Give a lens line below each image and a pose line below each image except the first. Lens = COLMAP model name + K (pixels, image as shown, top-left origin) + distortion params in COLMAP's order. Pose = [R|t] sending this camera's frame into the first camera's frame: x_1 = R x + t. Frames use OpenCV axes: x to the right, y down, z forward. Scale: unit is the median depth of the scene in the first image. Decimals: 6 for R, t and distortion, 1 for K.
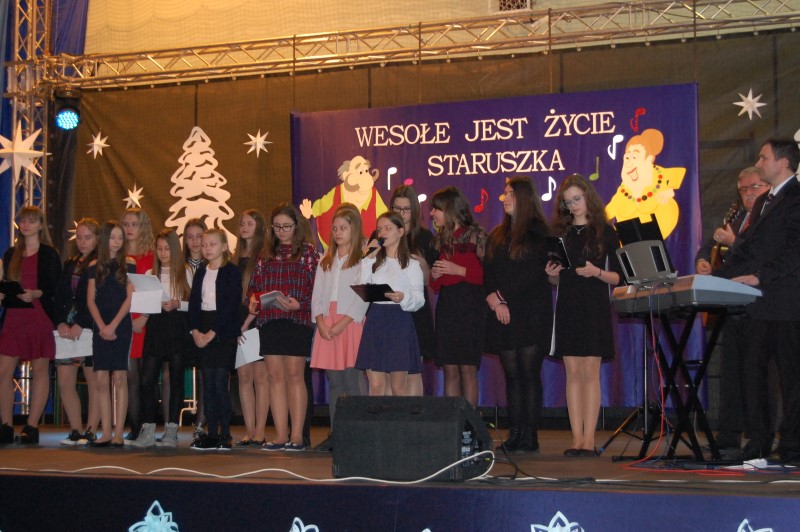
lens RADIAL K [[1473.4, 0, 400.0], [0, 1473.4, 266.0], [0, 0, 1]] dist [-0.025039, -0.076086]
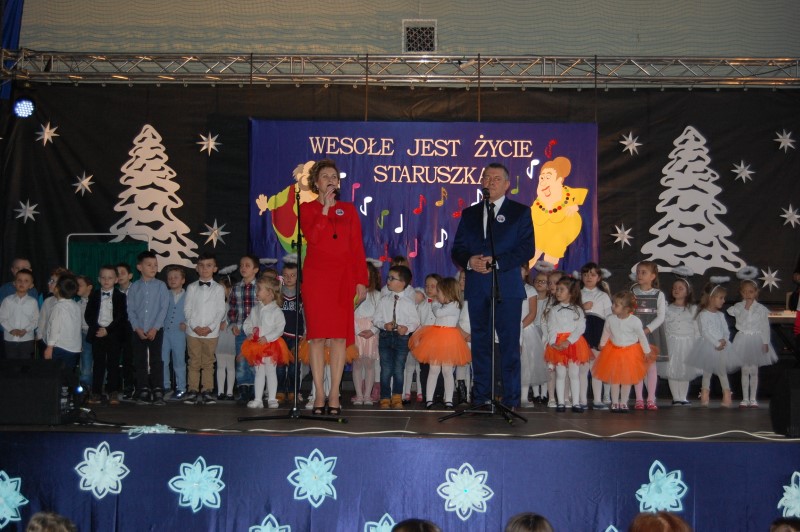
lens RADIAL K [[1153.7, 0, 400.0], [0, 1153.7, 266.0], [0, 0, 1]] dist [-0.045945, 0.017213]
pose [[0.932355, 0.039703, 0.359357, -0.297763], [-0.041600, 0.999131, -0.002456, 0.009281], [-0.359142, -0.012659, 0.933197, 0.110398]]
